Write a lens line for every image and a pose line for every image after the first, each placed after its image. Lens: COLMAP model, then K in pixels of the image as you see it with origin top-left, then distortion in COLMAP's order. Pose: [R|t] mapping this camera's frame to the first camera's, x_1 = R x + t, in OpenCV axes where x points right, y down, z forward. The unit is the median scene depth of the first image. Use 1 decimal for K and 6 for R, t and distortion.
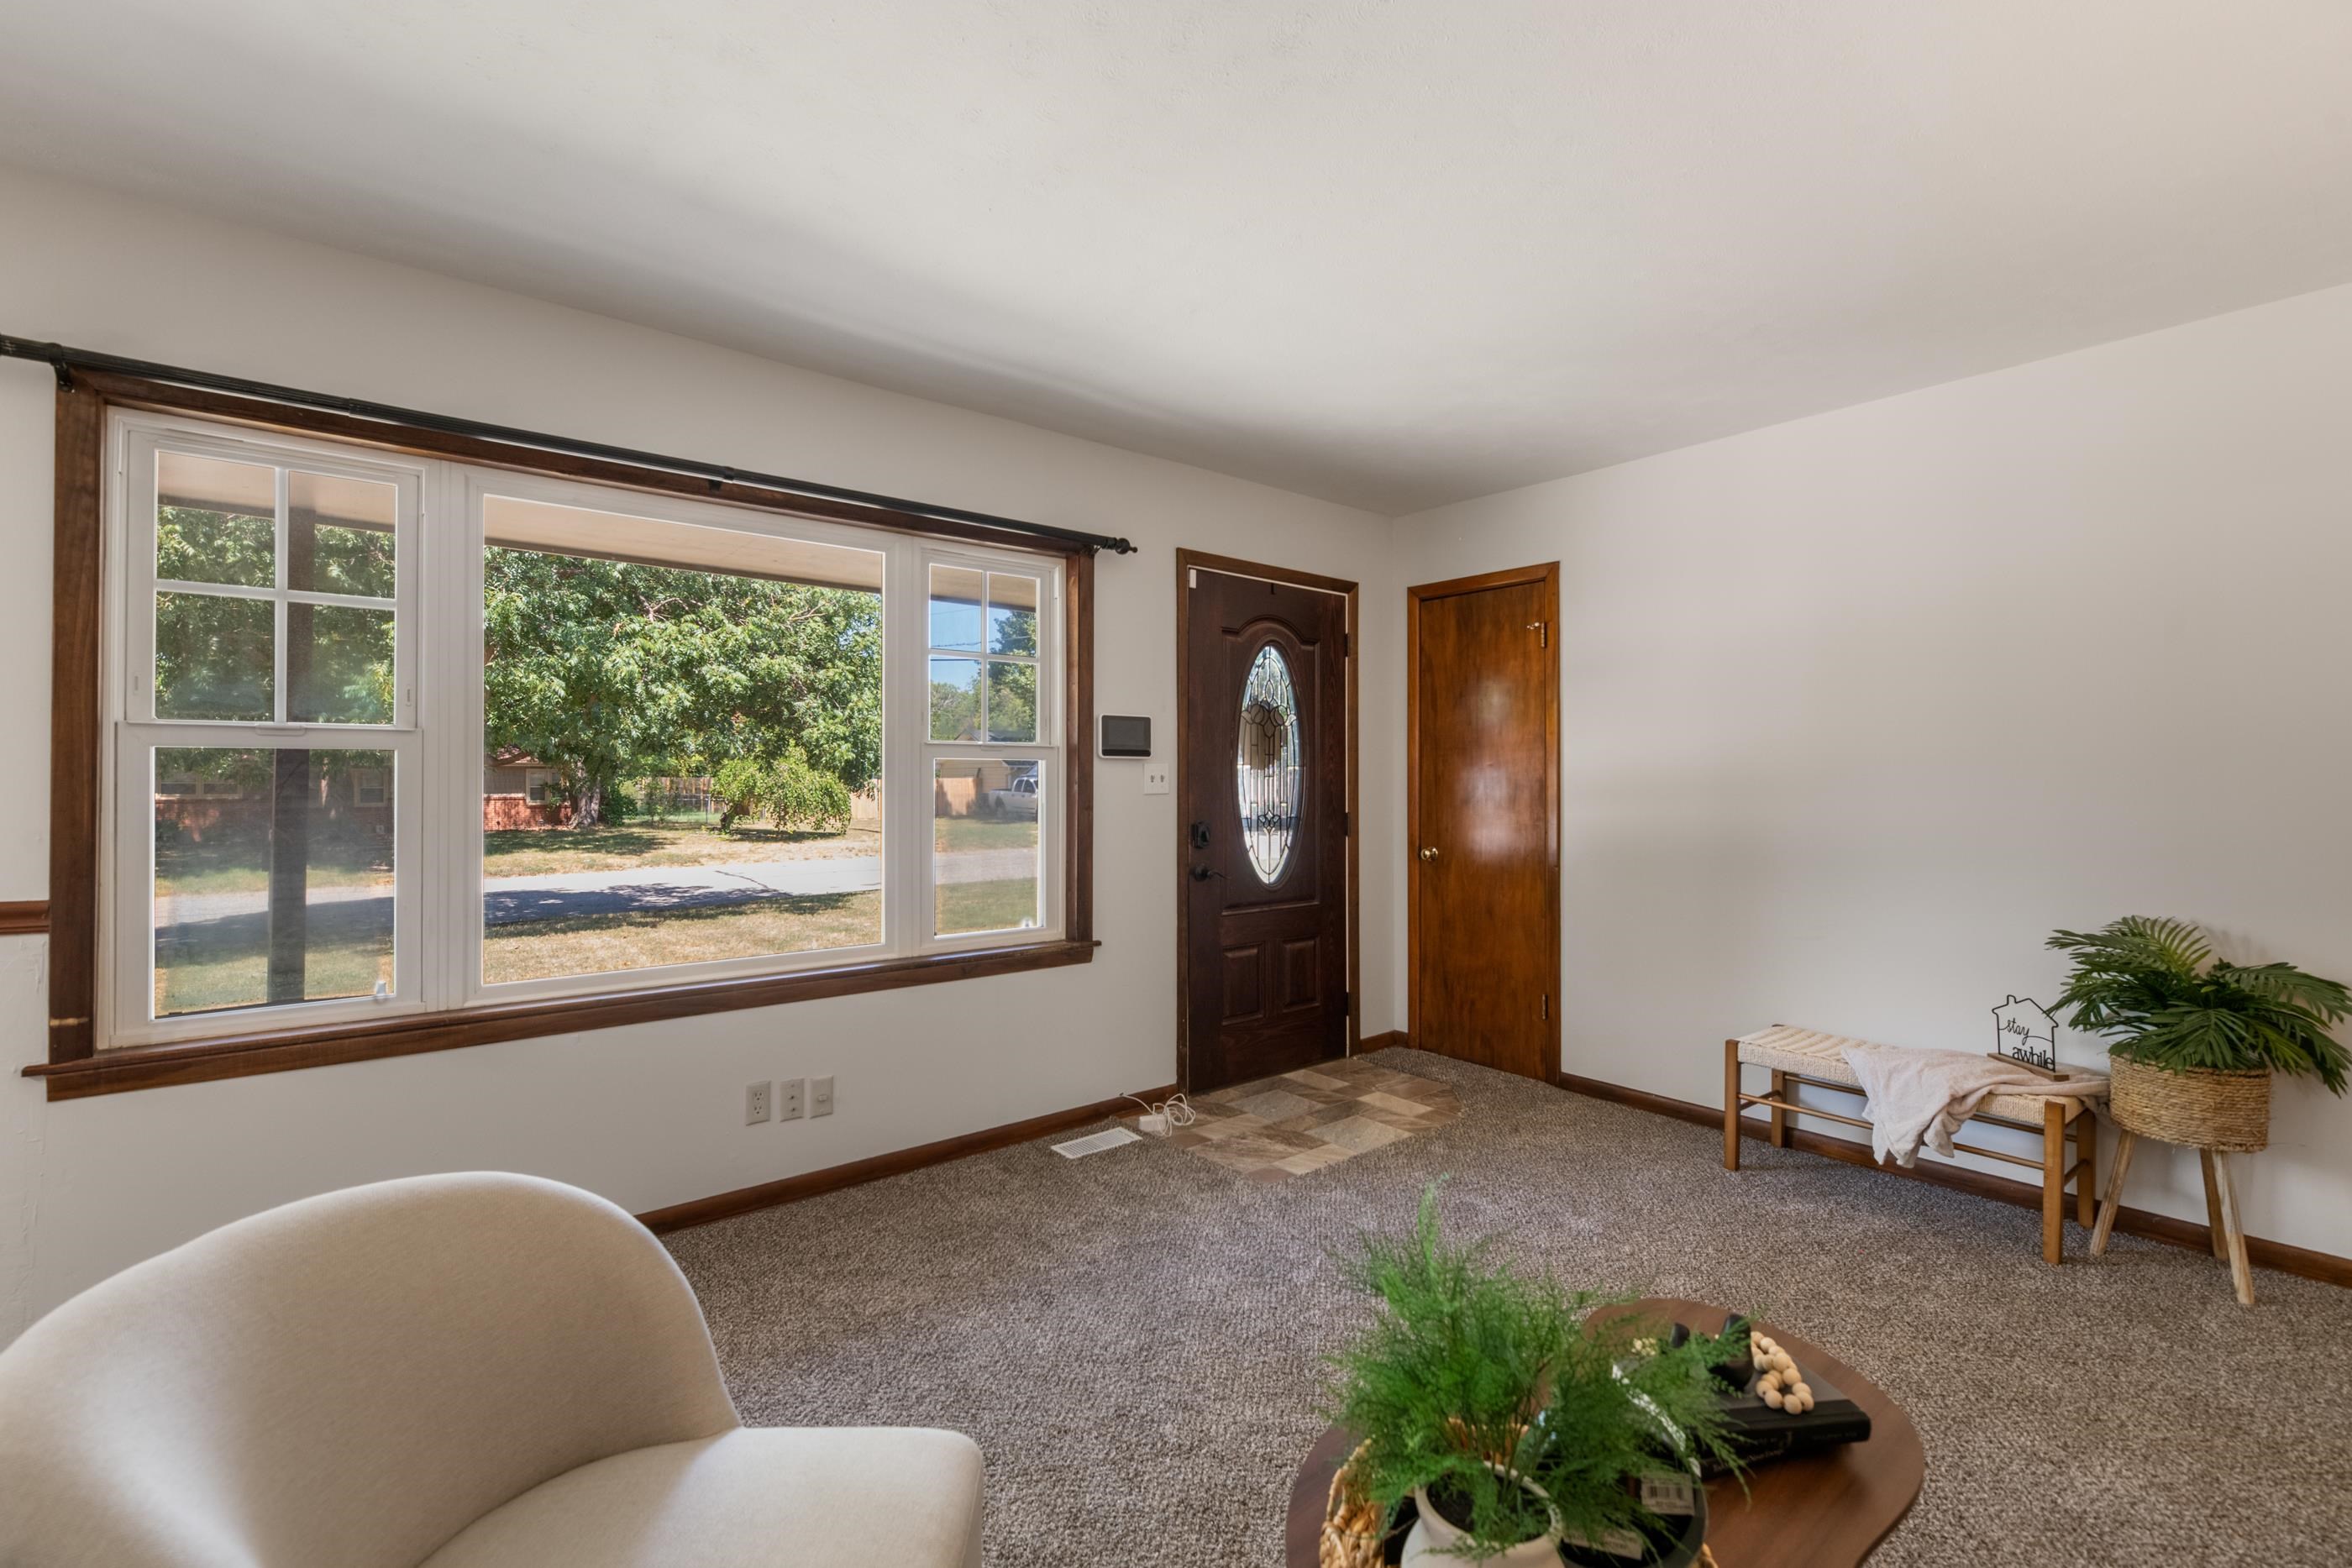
lens RADIAL K [[992.7, 0, 1183.3], [0, 992.7, 776.1], [0, 0, 1]] dist [-0.017453, -0.000594]
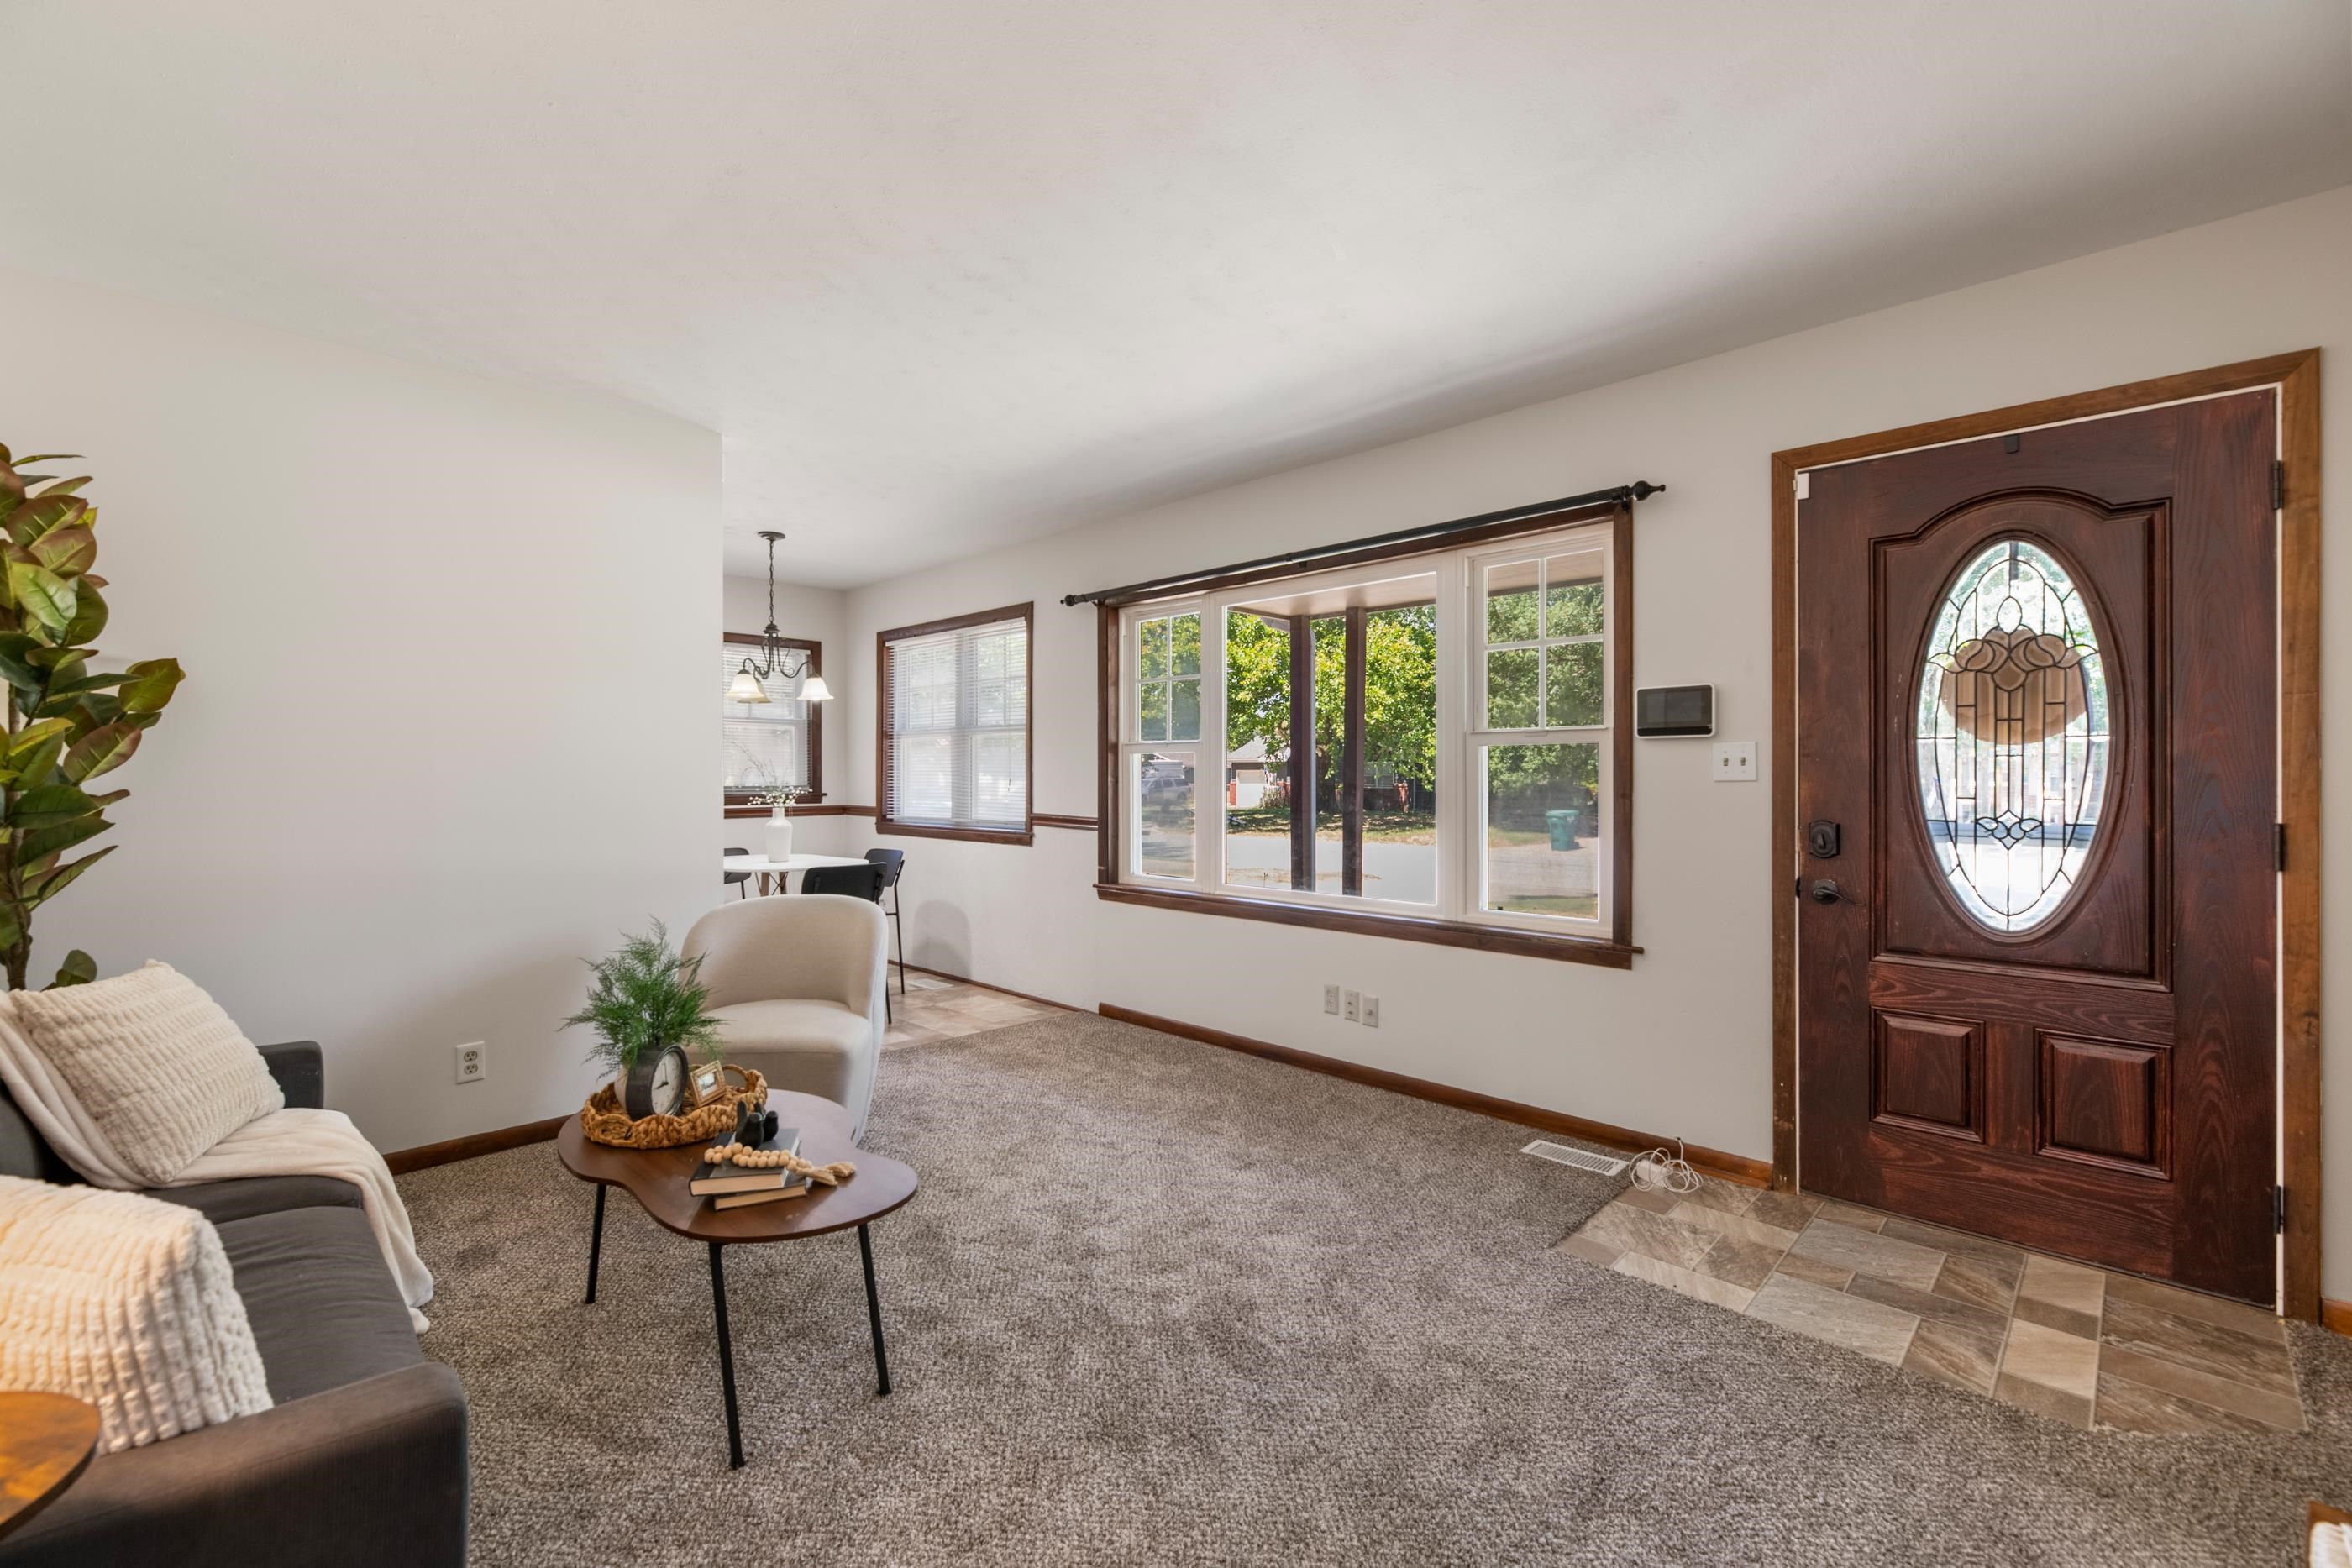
lens RADIAL K [[992.7, 0, 1190.1], [0, 992.7, 782.6], [0, 0, 1]] dist [-0.017453, -0.000594]
pose [[0.111233, 0.008659, -0.993757, 0.714583], [0.008316, 0.999919, 0.009644, 0.008223], [0.993760, -0.009336, 0.111151, 0.495634]]
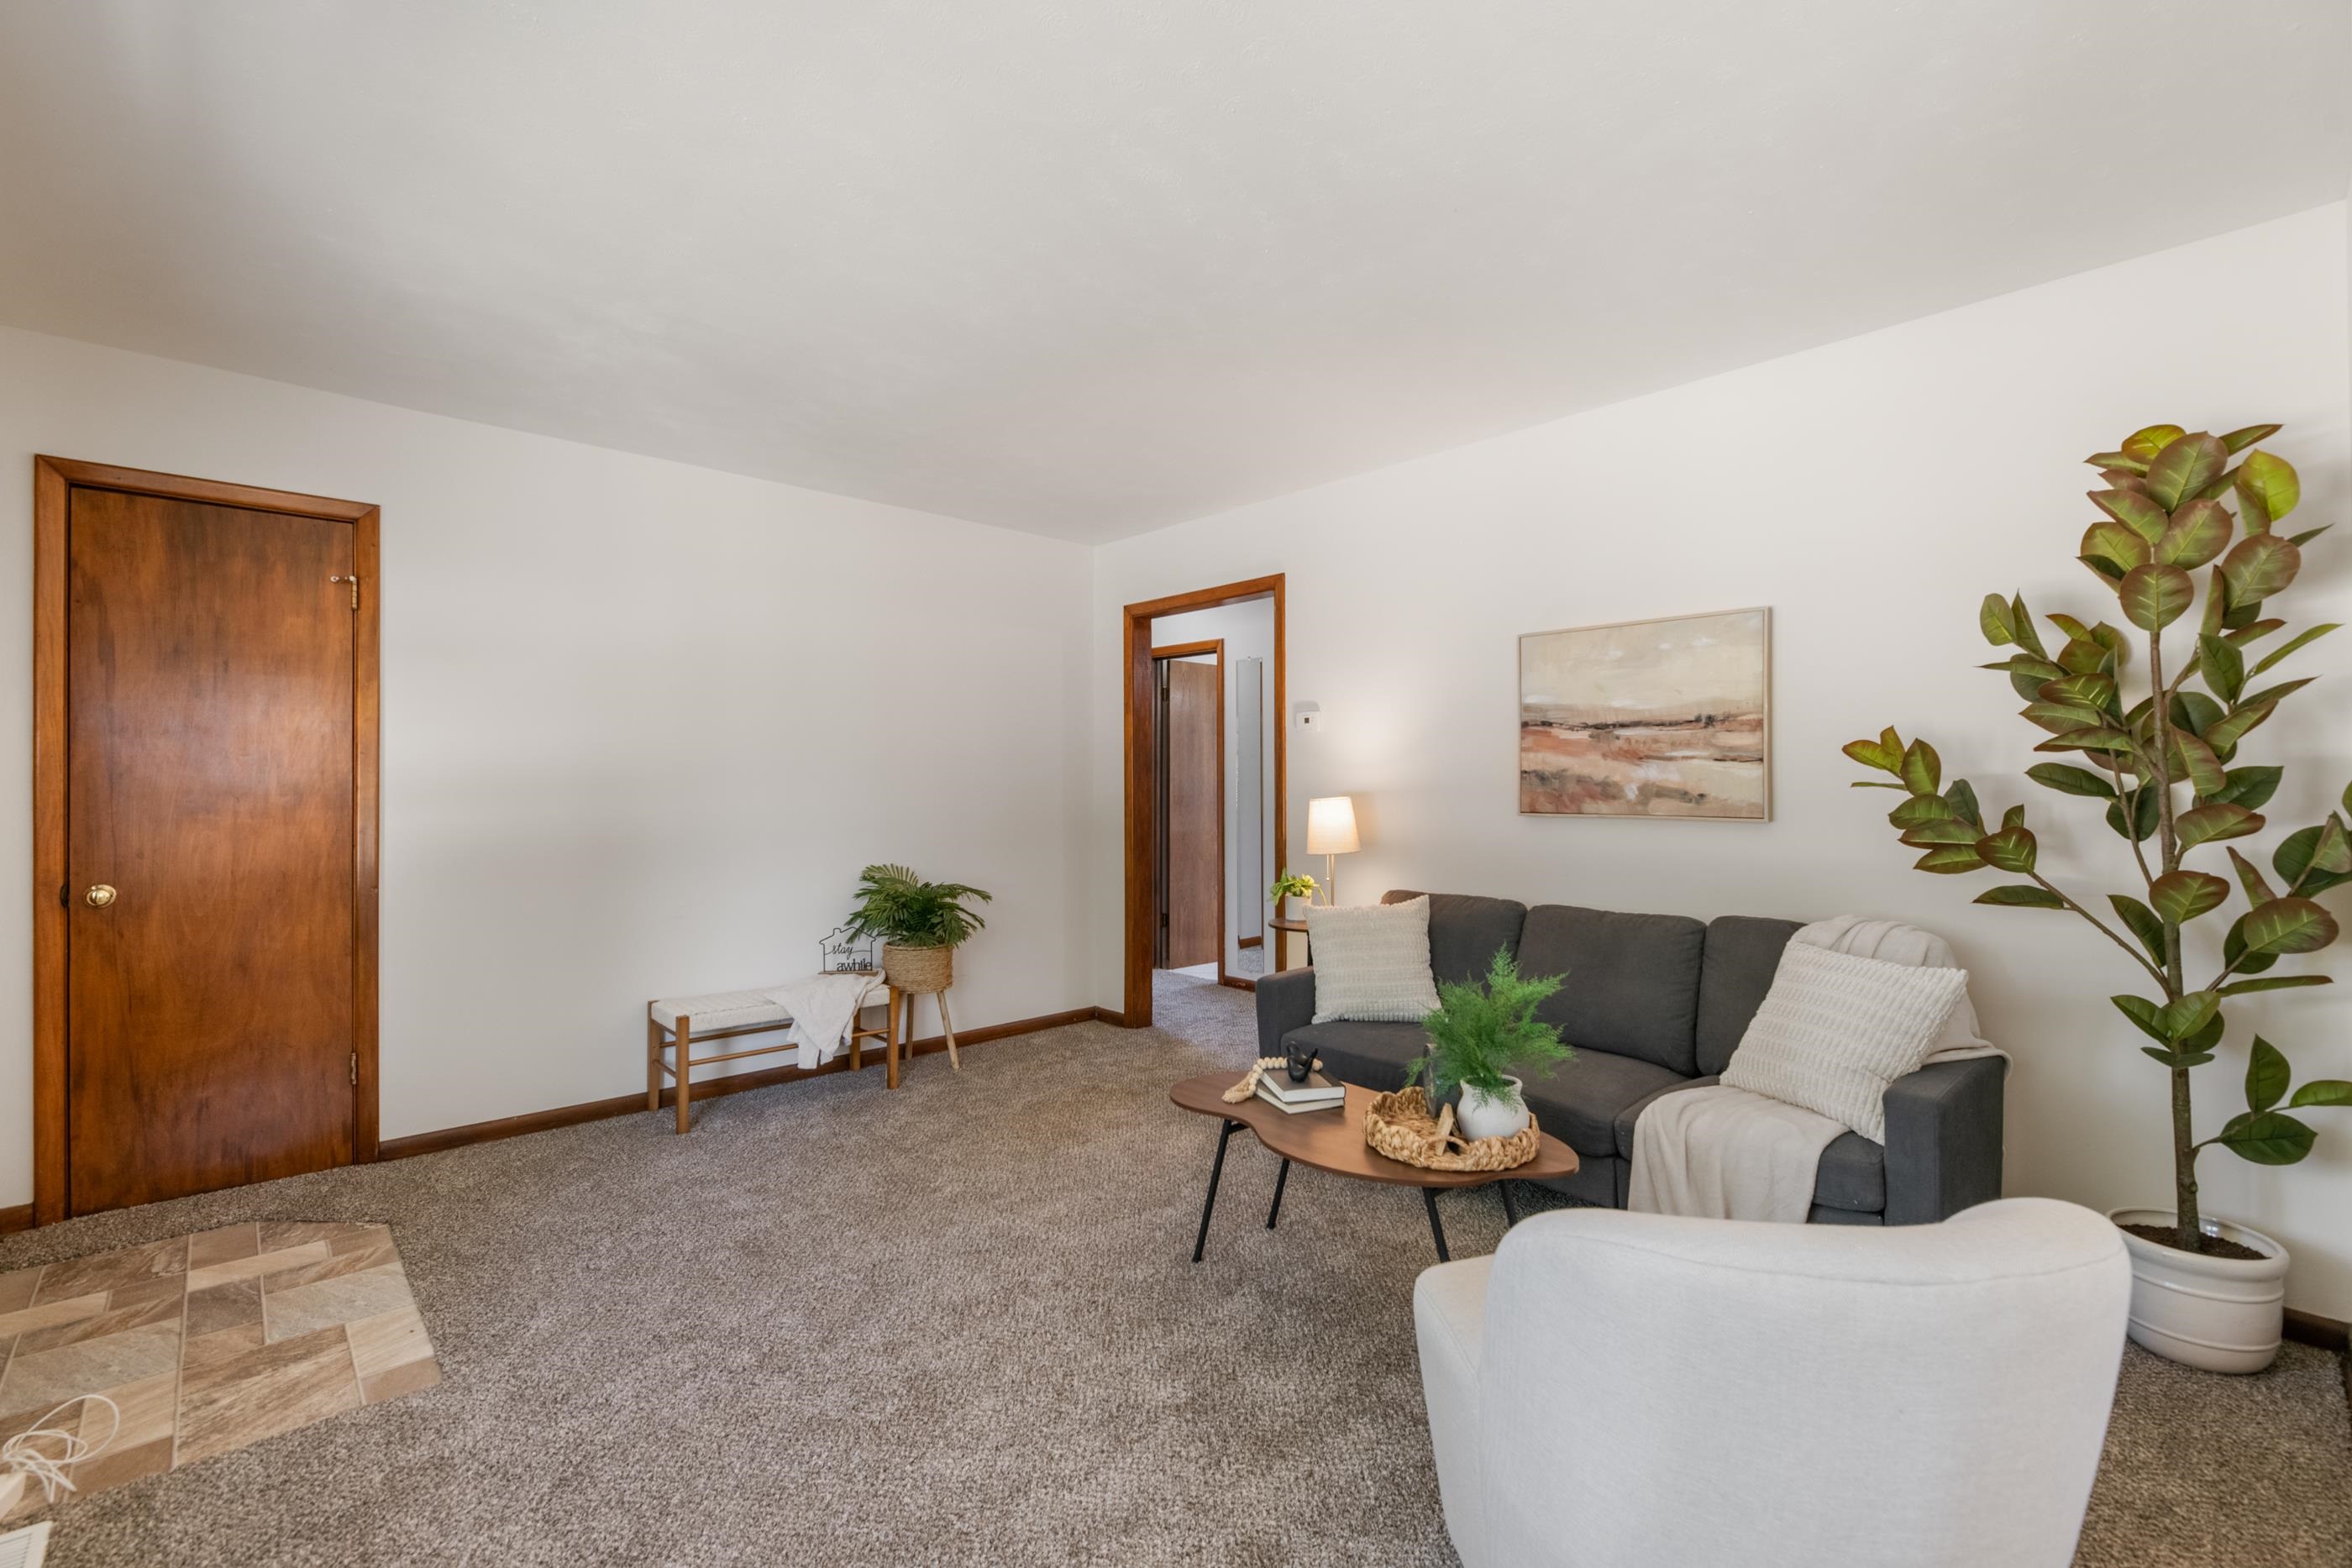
lens RADIAL K [[992.7, 0, 1170.2], [0, 992.7, 774.8], [0, 0, 1]] dist [-0.017453, -0.000594]
pose [[-0.051019, 0.006906, 0.998674, -0.491213], [-0.005941, 0.999956, -0.007218, 0.003543], [-0.998680, -0.006301, -0.050975, 0.443165]]
